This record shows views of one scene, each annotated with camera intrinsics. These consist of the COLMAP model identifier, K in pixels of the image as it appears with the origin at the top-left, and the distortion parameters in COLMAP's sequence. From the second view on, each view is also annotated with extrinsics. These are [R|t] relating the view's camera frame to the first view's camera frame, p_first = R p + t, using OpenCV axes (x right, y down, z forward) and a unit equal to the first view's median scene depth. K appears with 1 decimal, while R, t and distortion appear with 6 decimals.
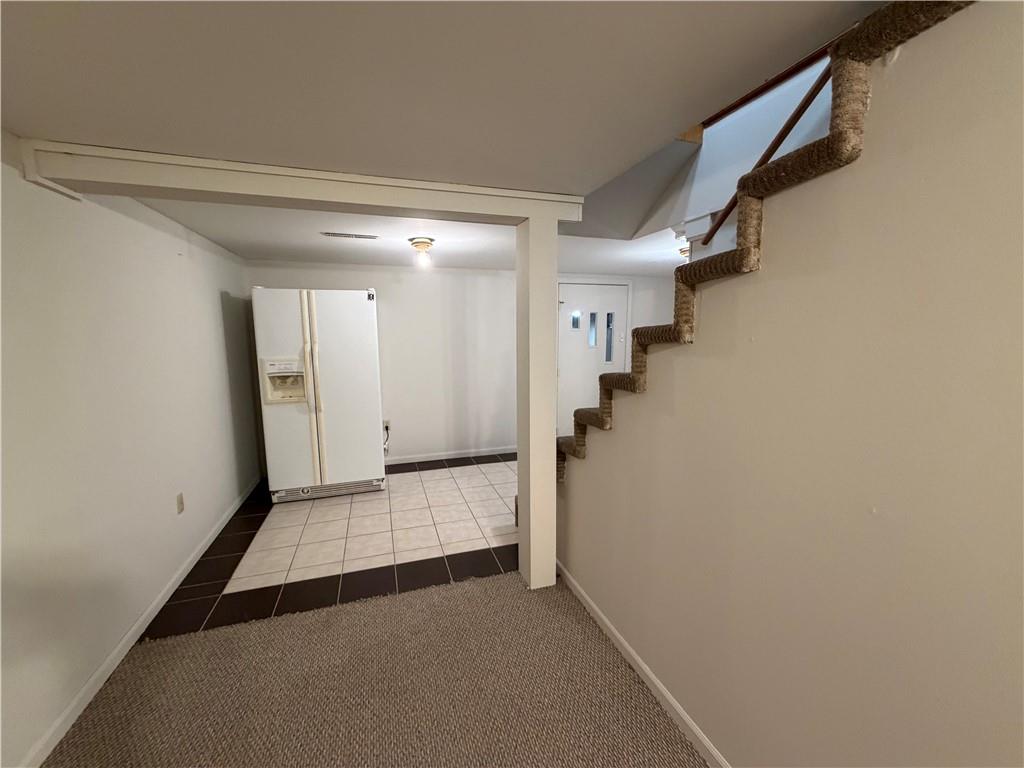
lens RADIAL K [[410.6, 0, 511.9], [0, 410.6, 382.5], [0, 0, 1]] dist [0.001463, 0.000027]
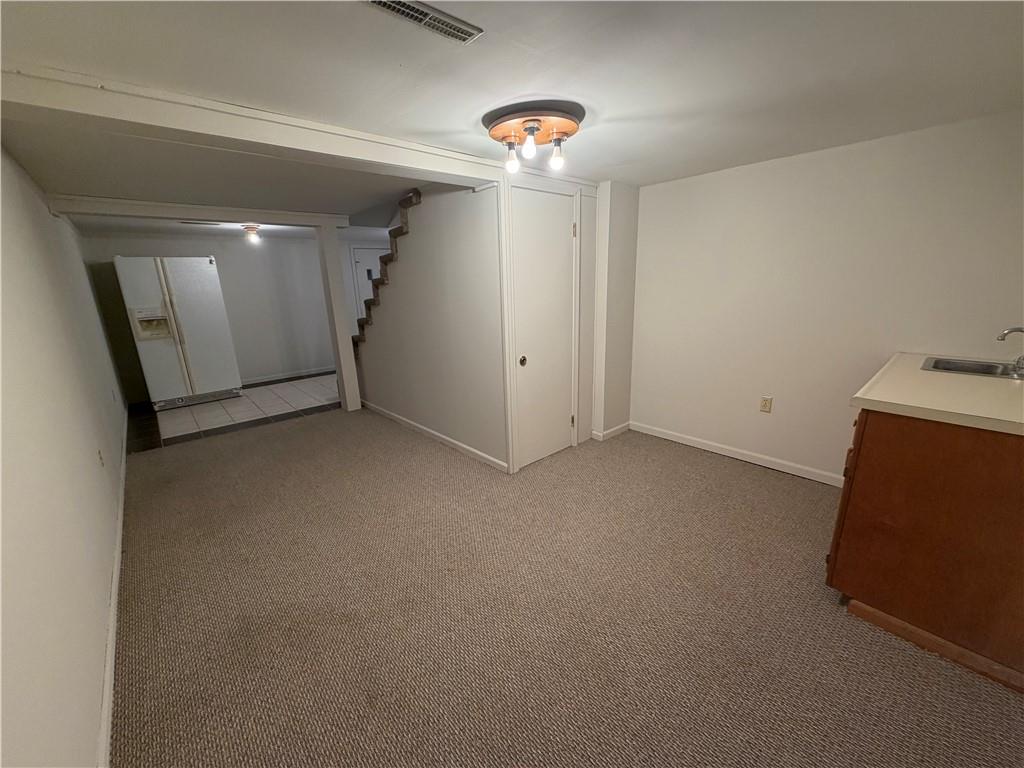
lens RADIAL K [[410.6, 0, 514.5], [0, 410.6, 389.0], [0, 0, 1]] dist [0.001463, 0.000027]
pose [[0.914515, -0.125676, 0.384535, 0.021211], [0.076779, 0.987166, 0.140033, 0.118618], [-0.397199, -0.098538, 0.912427, -0.825841]]
